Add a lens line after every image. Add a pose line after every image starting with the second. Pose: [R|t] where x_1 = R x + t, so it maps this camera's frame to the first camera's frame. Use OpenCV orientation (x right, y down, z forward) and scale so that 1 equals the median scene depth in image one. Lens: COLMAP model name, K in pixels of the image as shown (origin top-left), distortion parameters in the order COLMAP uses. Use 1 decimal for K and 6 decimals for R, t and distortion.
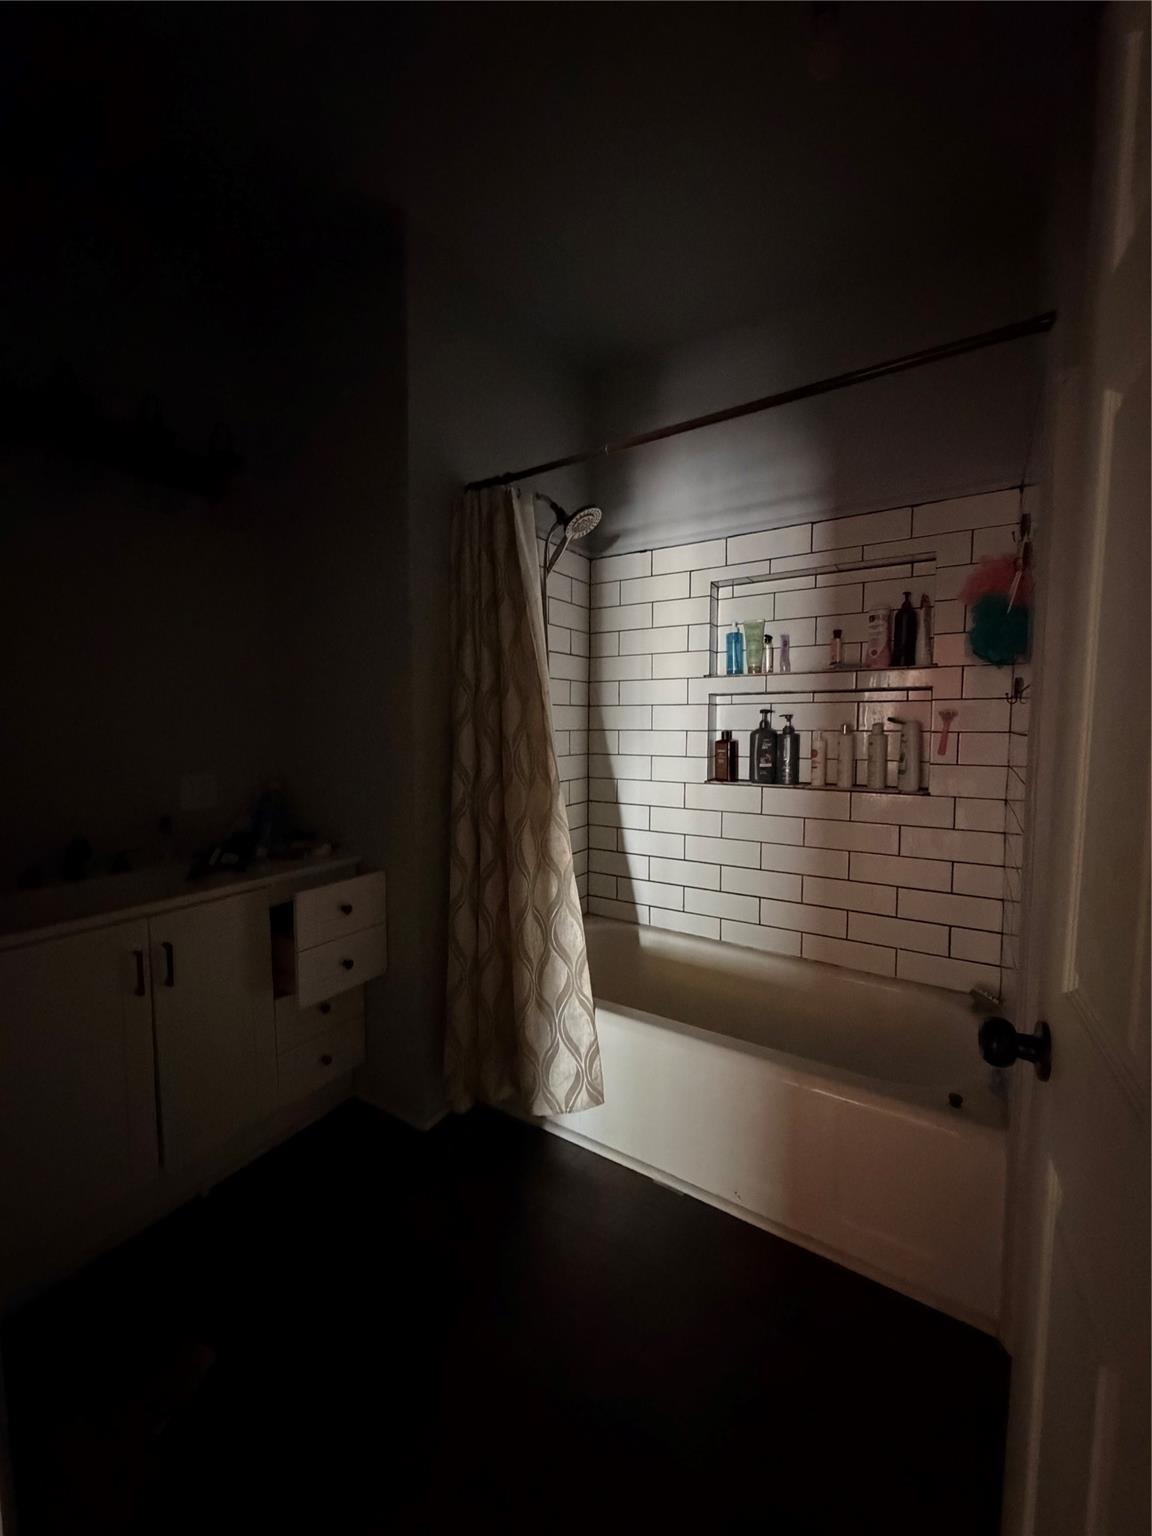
lens RADIAL K [[612.2, 0, 576.3], [0, 612.2, 764.6], [0, 0, 1]] dist [0.000608, -0.000195]
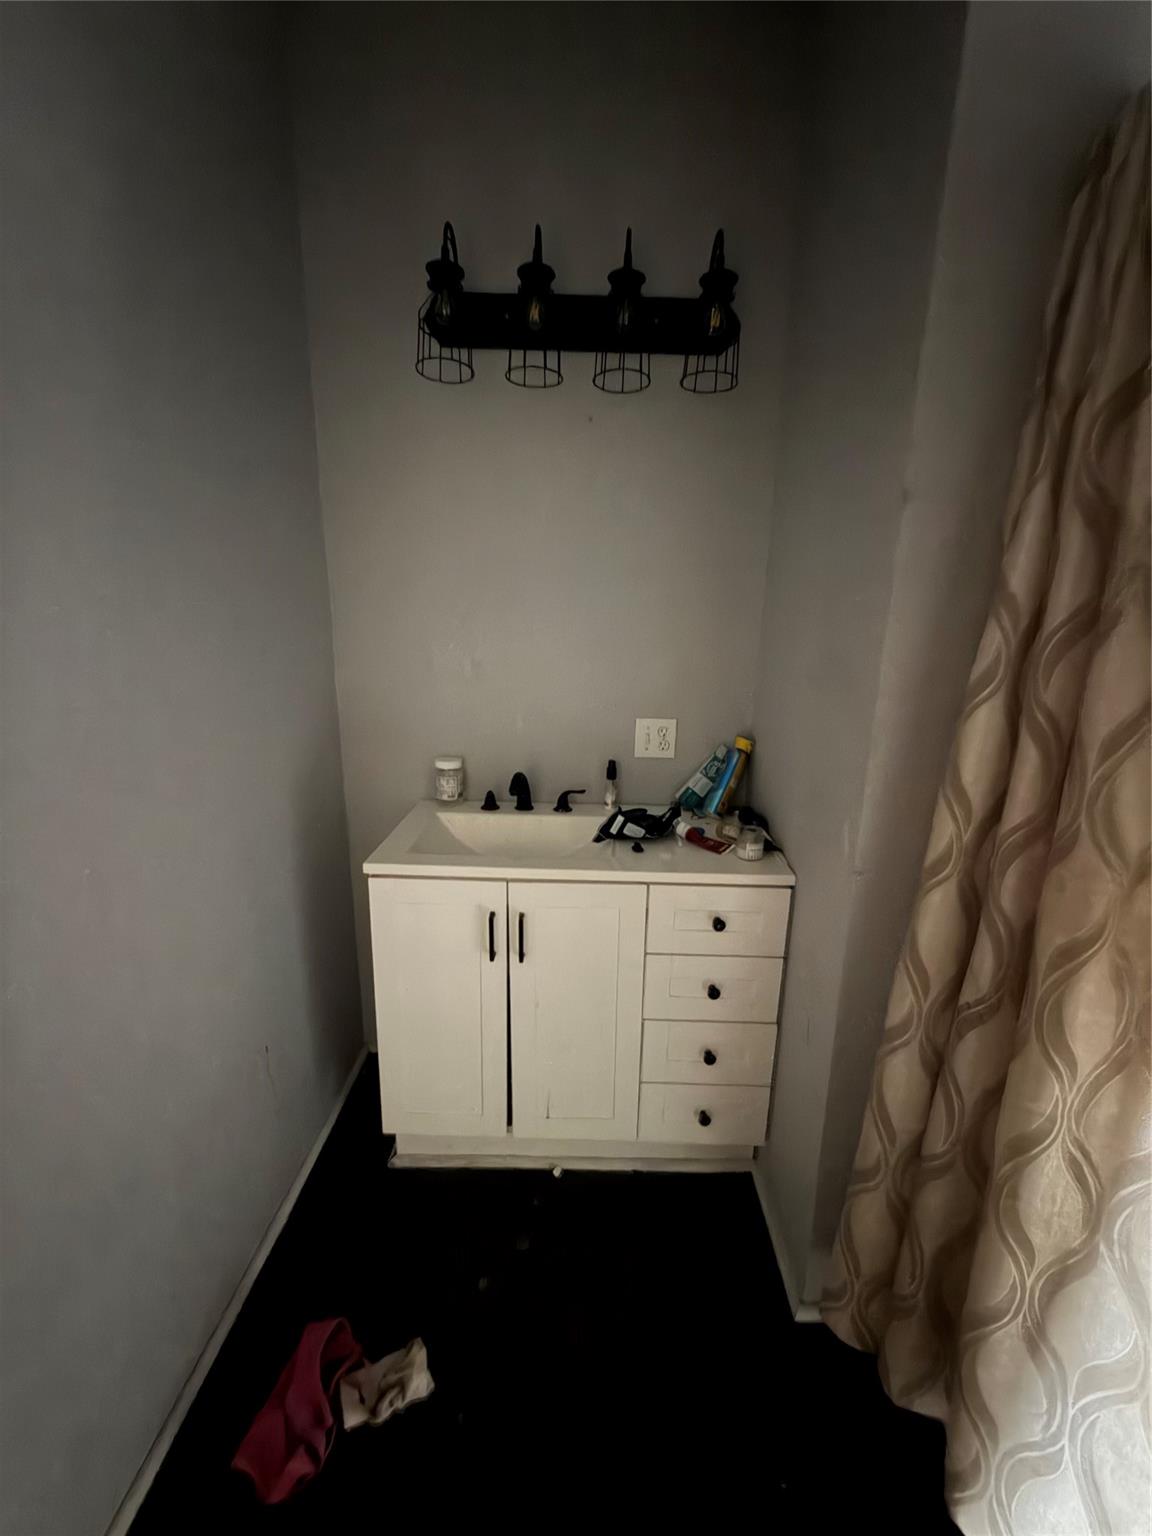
lens RADIAL K [[612.2, 0, 573.7], [0, 612.2, 769.6], [0, 0, 1]] dist [0.000608, -0.000195]
pose [[0.538509, 0.206480, -0.816930, 0.038269], [-0.096225, 0.978238, 0.183821, -0.067321], [0.837108, -0.020380, 0.546658, 0.485985]]
